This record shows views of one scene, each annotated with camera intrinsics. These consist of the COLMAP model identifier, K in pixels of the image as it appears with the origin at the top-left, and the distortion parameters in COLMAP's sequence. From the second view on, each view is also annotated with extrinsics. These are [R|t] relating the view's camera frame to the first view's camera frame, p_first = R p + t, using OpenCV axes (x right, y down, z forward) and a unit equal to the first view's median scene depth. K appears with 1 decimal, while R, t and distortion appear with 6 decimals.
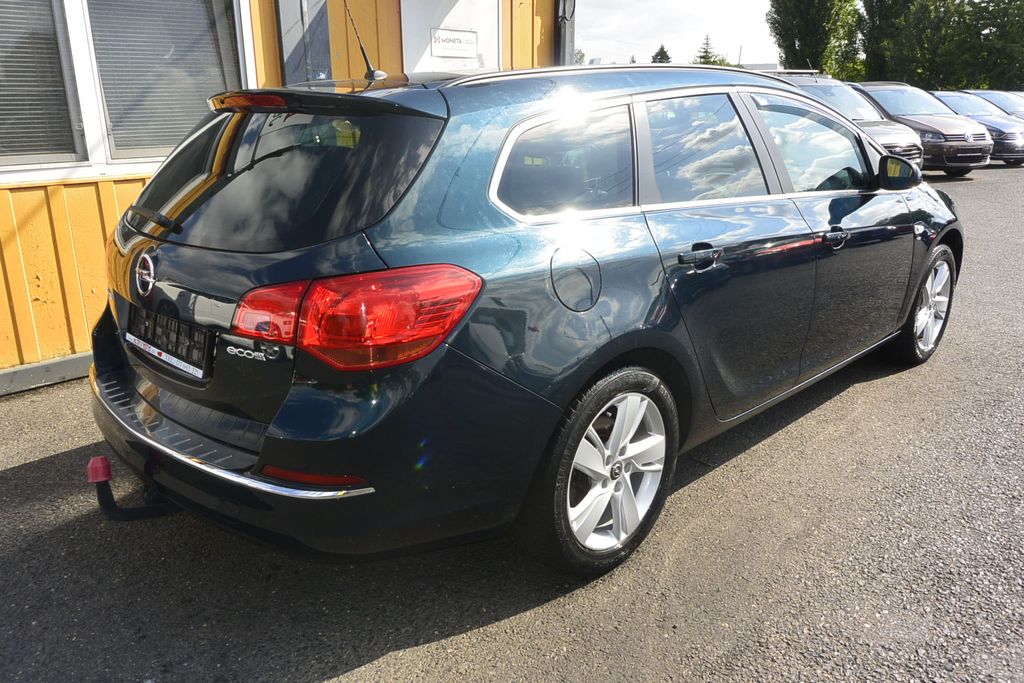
lens RADIAL K [[780.4, 0, 503.1], [0, 780.4, 343.2], [0, 0, 1]] dist [0.007586, 0.000589]
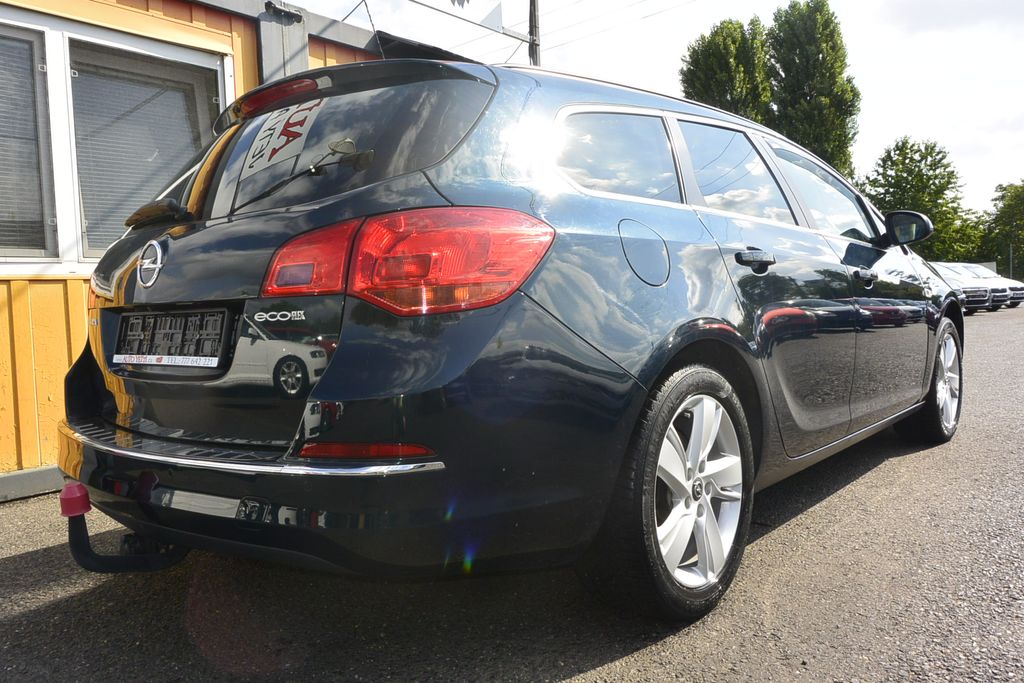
lens RADIAL K [[780.4, 0, 505.4], [0, 780.4, 344.3], [0, 0, 1]] dist [0.007586, 0.000589]
pose [[0.996649, -0.033676, 0.074546, -0.120220], [0.050856, 0.968885, -0.242230, 0.201977], [-0.064069, 0.245209, 0.967351, 0.146996]]
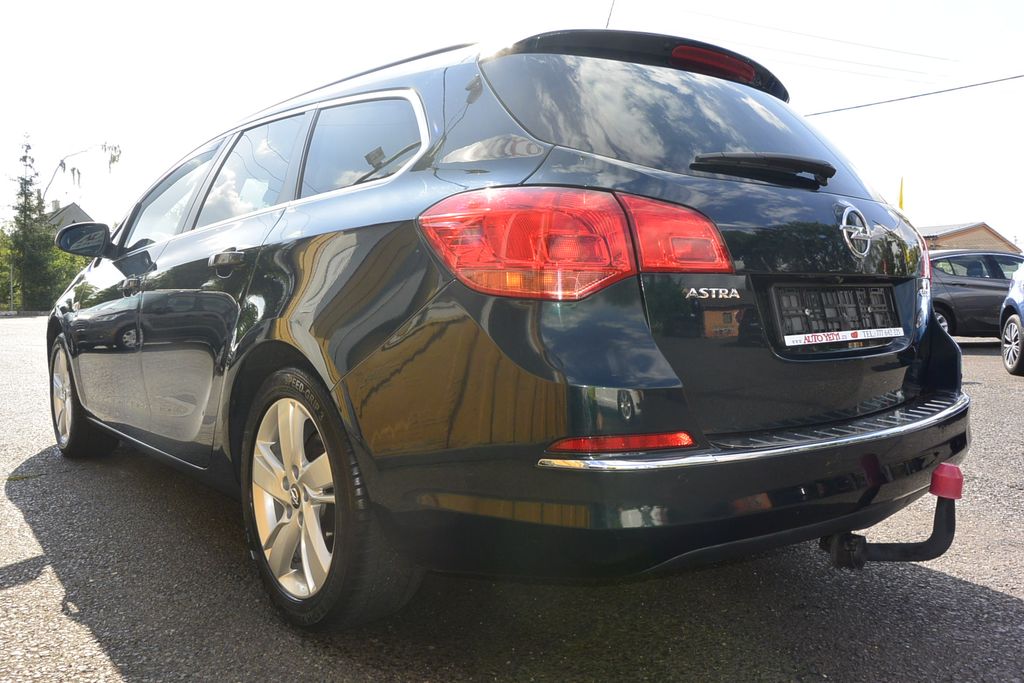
lens RADIAL K [[780.4, 0, 508.5], [0, 780.4, 330.5], [0, 0, 1]] dist [0.007586, 0.000589]
pose [[0.074784, -0.032076, 0.996684, -1.149601], [0.298926, 0.954241, 0.008281, -0.093305], [-0.951342, 0.297315, 0.080950, 1.164499]]
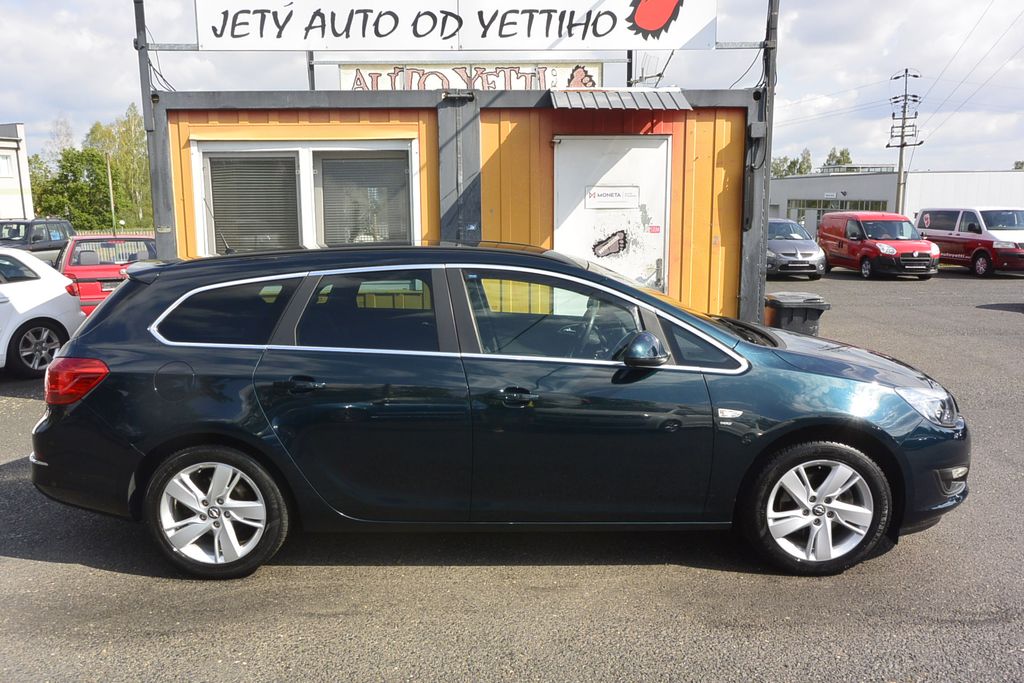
lens RADIAL K [[780.4, 0, 507.9], [0, 780.4, 338.7], [0, 0, 1]] dist [0.007586, 0.000589]
pose [[0.711620, 0.111750, -0.693620, 1.516543], [-0.206981, 0.976799, -0.054979, -0.192253], [0.671384, 0.182690, 0.718240, 0.238203]]
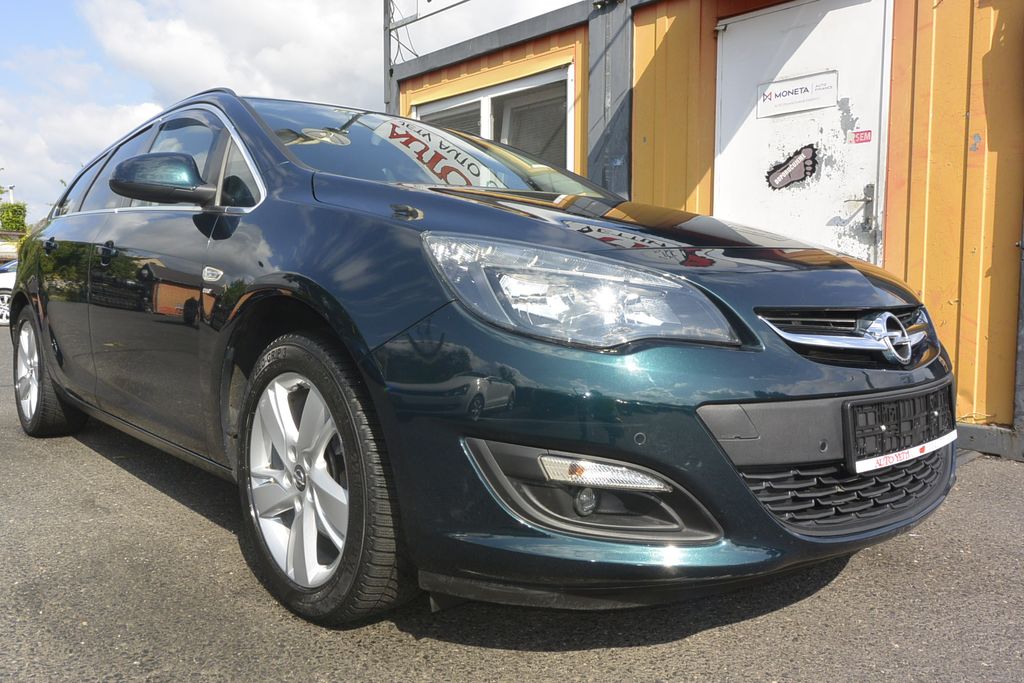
lens RADIAL K [[780.4, 0, 507.5], [0, 780.4, 338.6], [0, 0, 1]] dist [0.007586, 0.000589]
pose [[-0.040681, 0.073871, -0.996438, 1.659707], [-0.306118, 0.948385, 0.082807, -0.321330], [0.951124, 0.308396, -0.015968, 1.900913]]
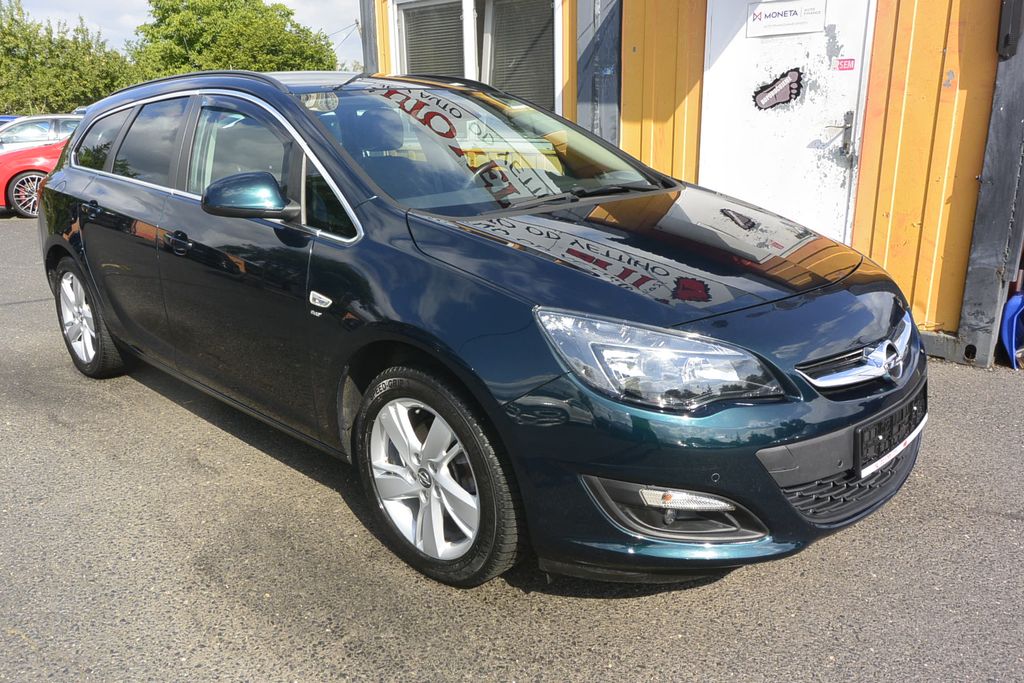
lens RADIAL K [[780.4, 0, 506.7], [0, 780.4, 338.5], [0, 0, 1]] dist [0.007586, 0.000589]
pose [[0.031694, 0.288058, -0.957088, 1.789884], [-0.281943, 0.921259, 0.267938, -0.505929], [0.958908, 0.261352, 0.110414, 1.691474]]
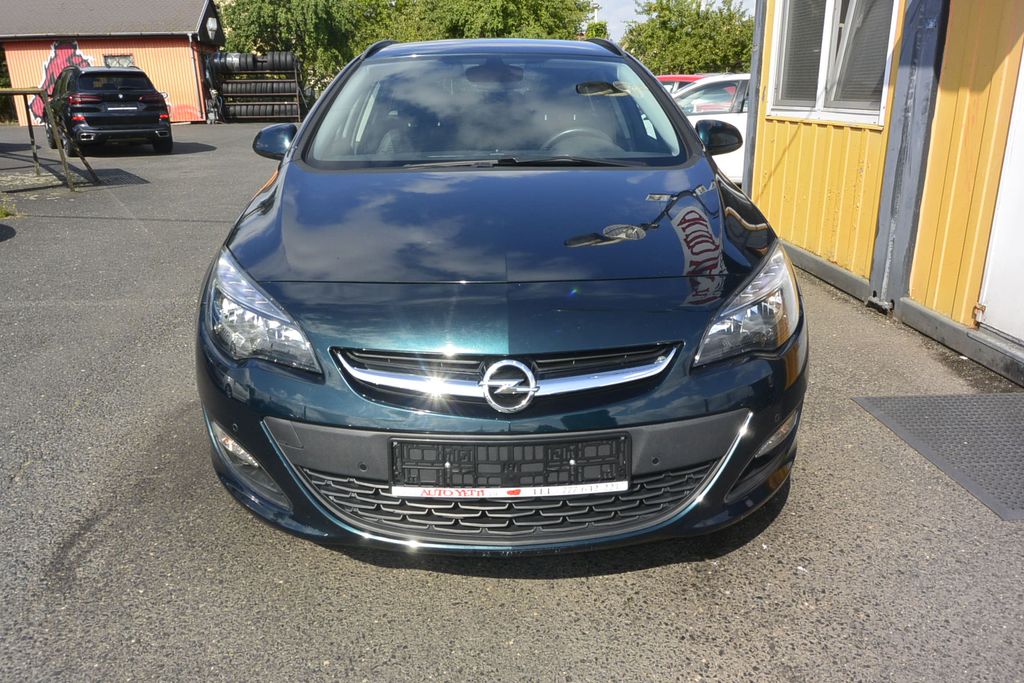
lens RADIAL K [[780.4, 0, 511.8], [0, 780.4, 339.4], [0, 0, 1]] dist [0.007586, 0.000589]
pose [[-0.677674, 0.238993, -0.695442, 1.448711], [-0.208209, 0.844655, 0.493160, -0.755574], [0.705271, 0.478999, -0.522640, 2.564060]]
